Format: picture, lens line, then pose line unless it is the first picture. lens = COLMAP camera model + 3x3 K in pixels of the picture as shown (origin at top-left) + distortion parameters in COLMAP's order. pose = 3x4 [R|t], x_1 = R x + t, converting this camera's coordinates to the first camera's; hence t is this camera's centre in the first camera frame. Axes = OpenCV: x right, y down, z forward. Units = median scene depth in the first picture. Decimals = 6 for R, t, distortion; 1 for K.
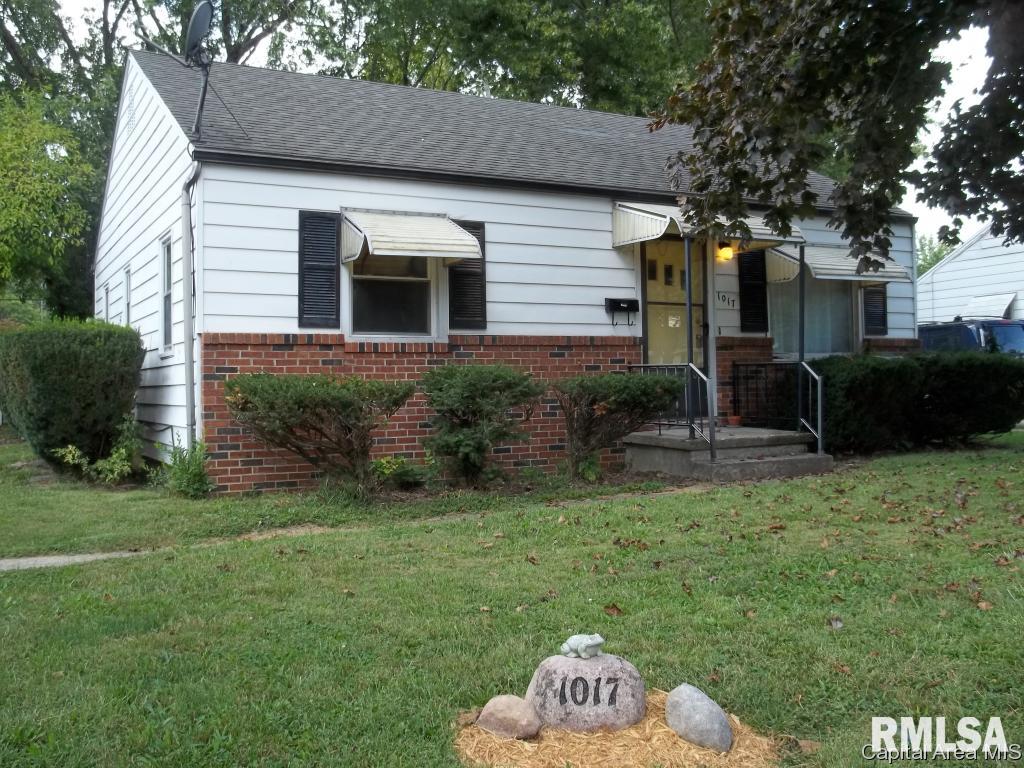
lens RADIAL K [[1002.8, 0, 506.4], [0, 1002.8, 359.0], [0, 0, 1]] dist [-0.071579, 0.023311]
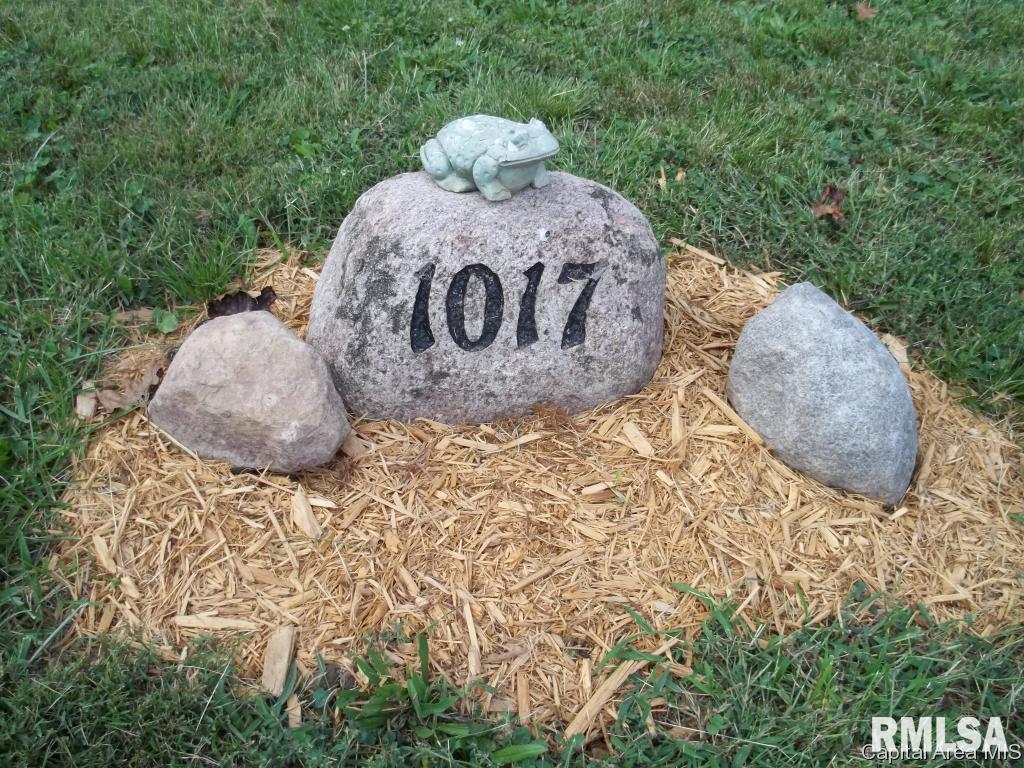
lens RADIAL K [[1002.8, 0, 506.4], [0, 1002.8, 359.0], [0, 0, 1]] dist [-0.071579, 0.023311]
pose [[0.995635, -0.013912, 0.092290, 0.053957], [-0.045363, 0.792046, 0.608774, 0.151747], [-0.081568, -0.610303, 0.787958, 0.737047]]
